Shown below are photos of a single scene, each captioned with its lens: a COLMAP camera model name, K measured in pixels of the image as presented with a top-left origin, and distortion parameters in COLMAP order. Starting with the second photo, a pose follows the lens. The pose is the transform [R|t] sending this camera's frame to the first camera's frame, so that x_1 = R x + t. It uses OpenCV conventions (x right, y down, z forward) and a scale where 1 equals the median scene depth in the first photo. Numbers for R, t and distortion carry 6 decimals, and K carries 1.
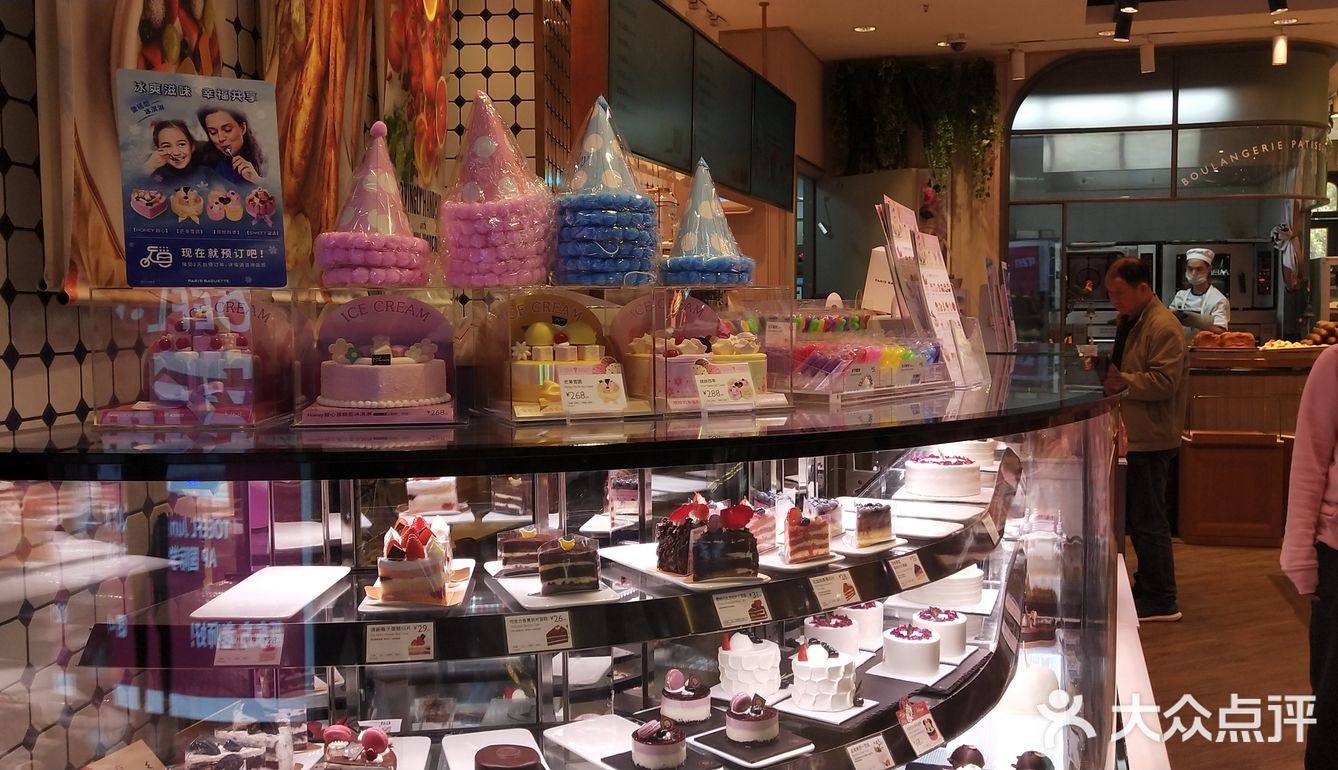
lens RADIAL K [[1285.5, 0, 672.0], [0, 1285.5, 385.4], [0, 0, 1]] dist [0.048442, 0.000000]
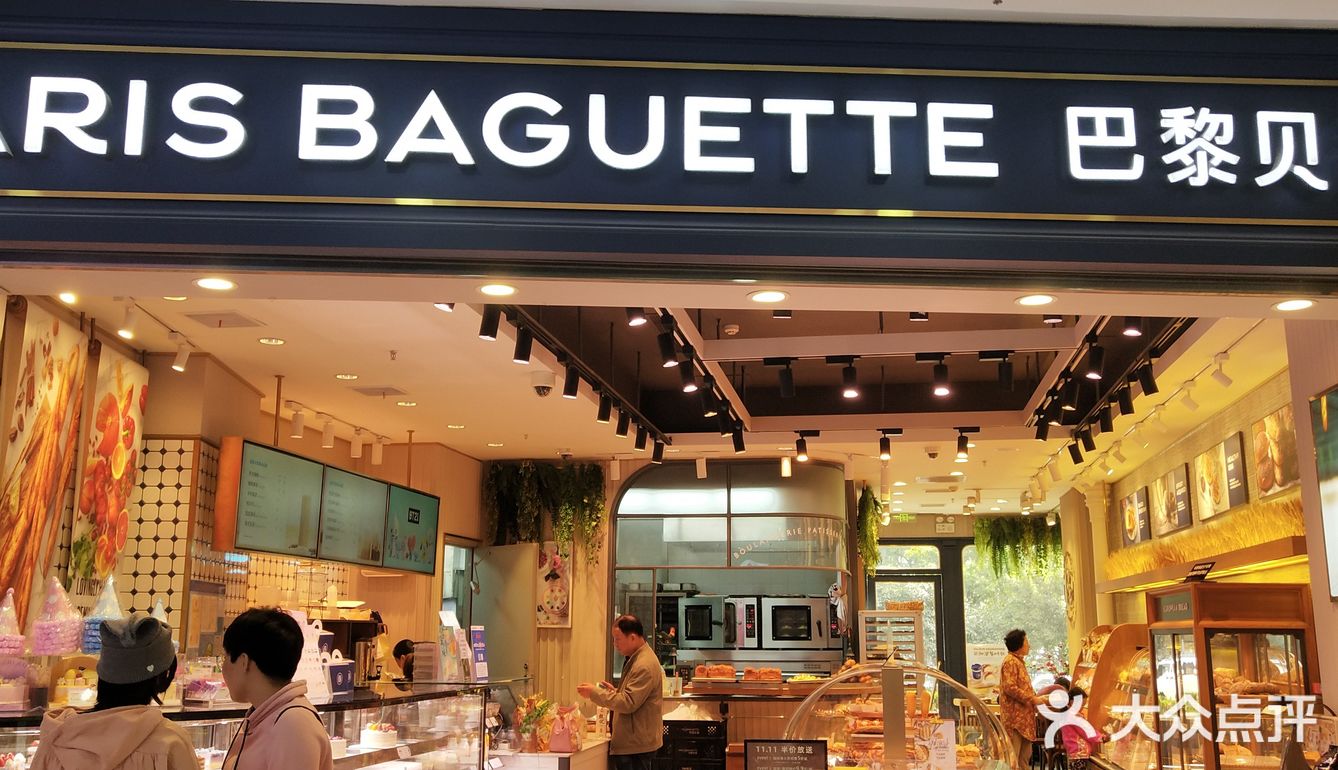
lens RADIAL K [[1285.5, 0, 666.4], [0, 1285.5, 381.6], [0, 0, 1]] dist [0.048442, 0.000000]
pose [[0.991885, 0.029693, 0.123622, 0.278207], [0.002649, 0.967308, -0.253592, 0.021000], [-0.127110, 0.251861, 0.959379, -0.662839]]
